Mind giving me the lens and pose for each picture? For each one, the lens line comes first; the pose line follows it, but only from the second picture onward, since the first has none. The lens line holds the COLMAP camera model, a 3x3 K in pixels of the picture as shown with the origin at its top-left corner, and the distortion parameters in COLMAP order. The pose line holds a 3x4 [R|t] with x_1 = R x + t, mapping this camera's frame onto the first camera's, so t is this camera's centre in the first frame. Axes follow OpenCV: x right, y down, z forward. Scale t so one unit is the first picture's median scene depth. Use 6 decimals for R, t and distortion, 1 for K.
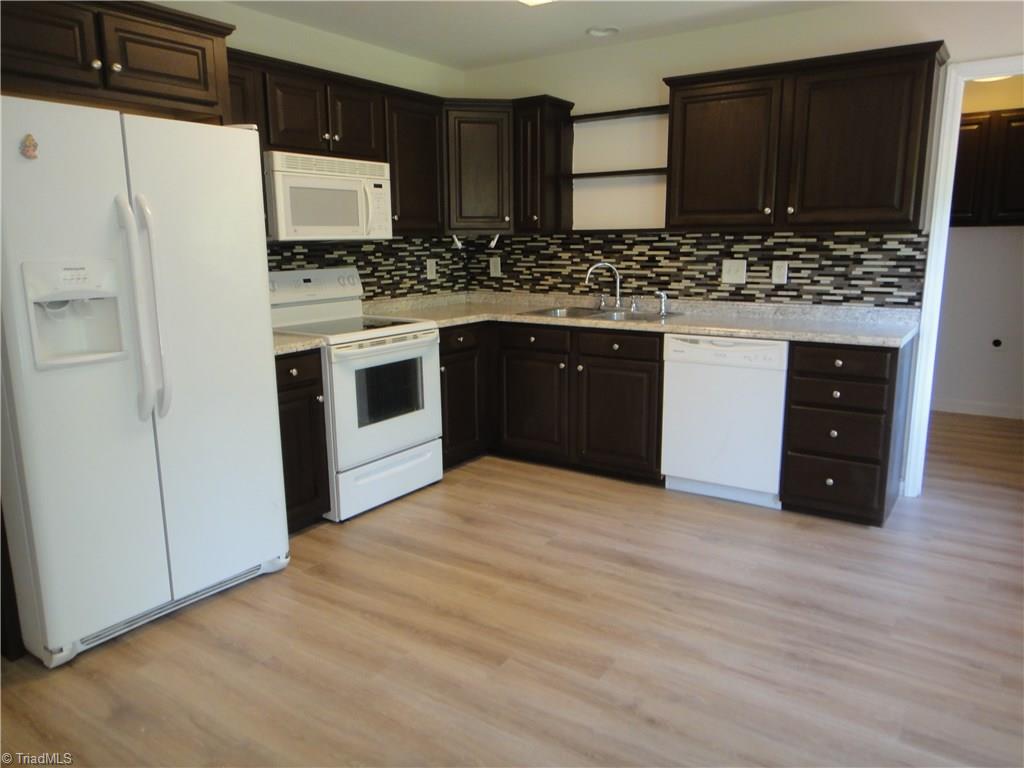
lens RADIAL K [[736.5, 0, 510.1], [0, 736.5, 378.3], [0, 0, 1]] dist [0.002080, -0.000487]
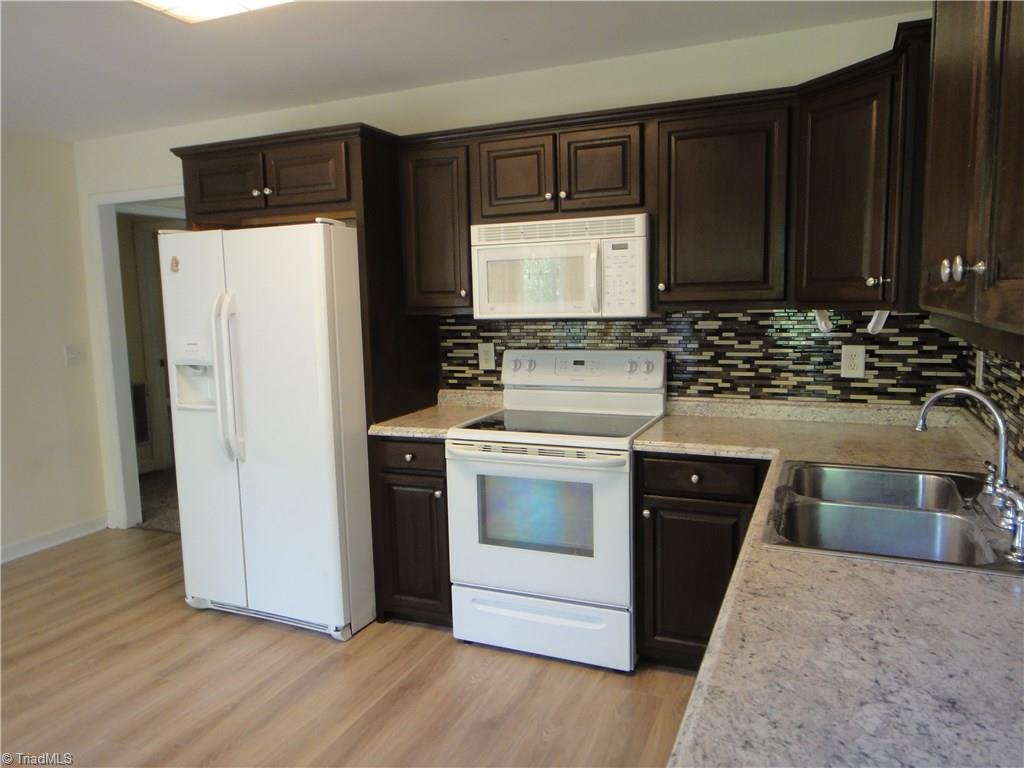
lens RADIAL K [[736.5, 0, 510.1], [0, 736.5, 378.3], [0, 0, 1]] dist [0.002080, -0.000487]
pose [[0.187818, 0.119386, -0.974921, 0.494780], [-0.161822, 0.982783, 0.089174, -0.164142], [0.968782, 0.141015, 0.203904, 0.695871]]
